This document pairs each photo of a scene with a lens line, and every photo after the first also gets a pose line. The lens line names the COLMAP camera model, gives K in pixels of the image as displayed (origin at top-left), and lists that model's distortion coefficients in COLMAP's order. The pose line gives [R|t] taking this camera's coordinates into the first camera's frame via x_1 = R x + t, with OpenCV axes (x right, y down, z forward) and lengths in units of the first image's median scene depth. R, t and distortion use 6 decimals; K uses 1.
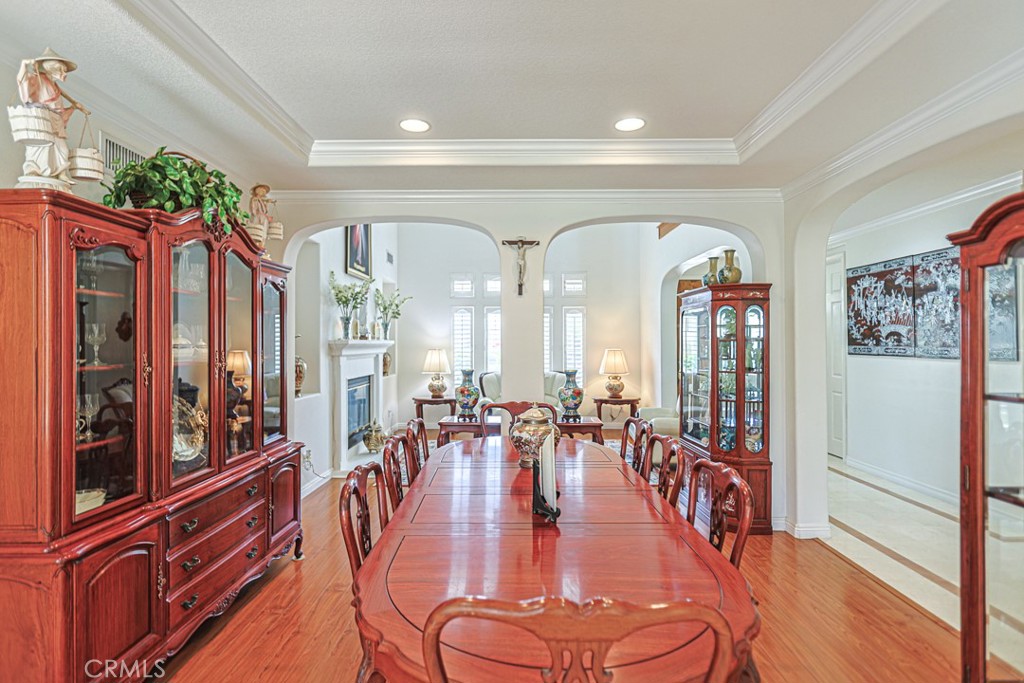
lens RADIAL K [[501.2, 0, 503.5], [0, 501.2, 336.5], [0, 0, 1]] dist [-0.005941, -0.000425]
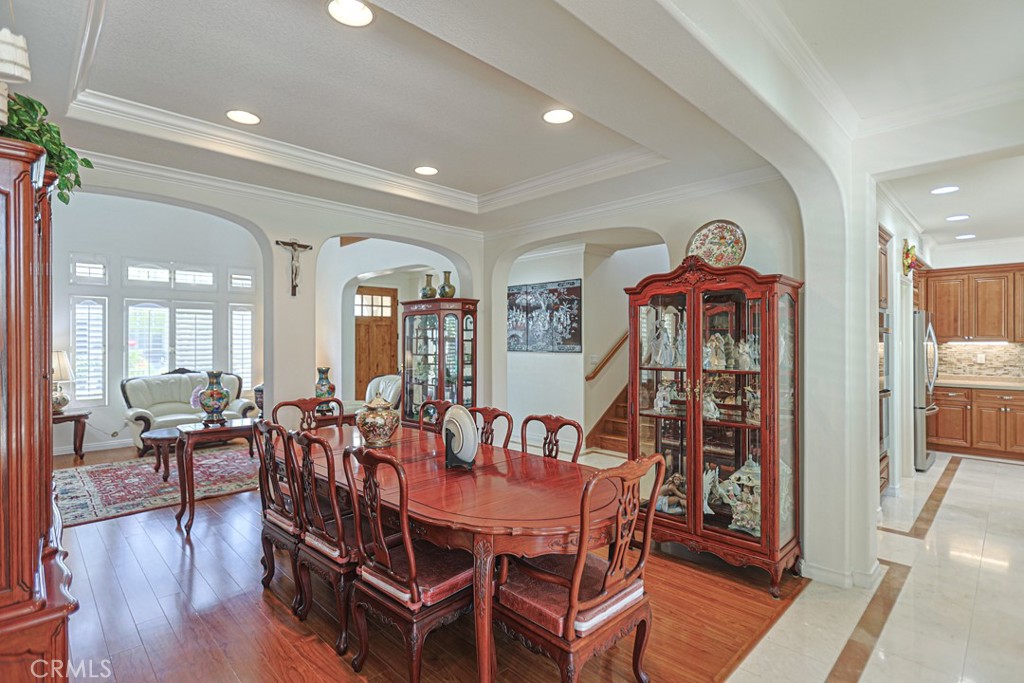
lens RADIAL K [[501.2, 0, 499.3], [0, 501.2, 338.6], [0, 0, 1]] dist [-0.005941, -0.000425]
pose [[0.703572, 0.004730, 0.710608, -0.365290], [-0.009072, 0.999956, 0.002326, -0.001184], [-0.710566, -0.008083, 0.703584, -0.021312]]
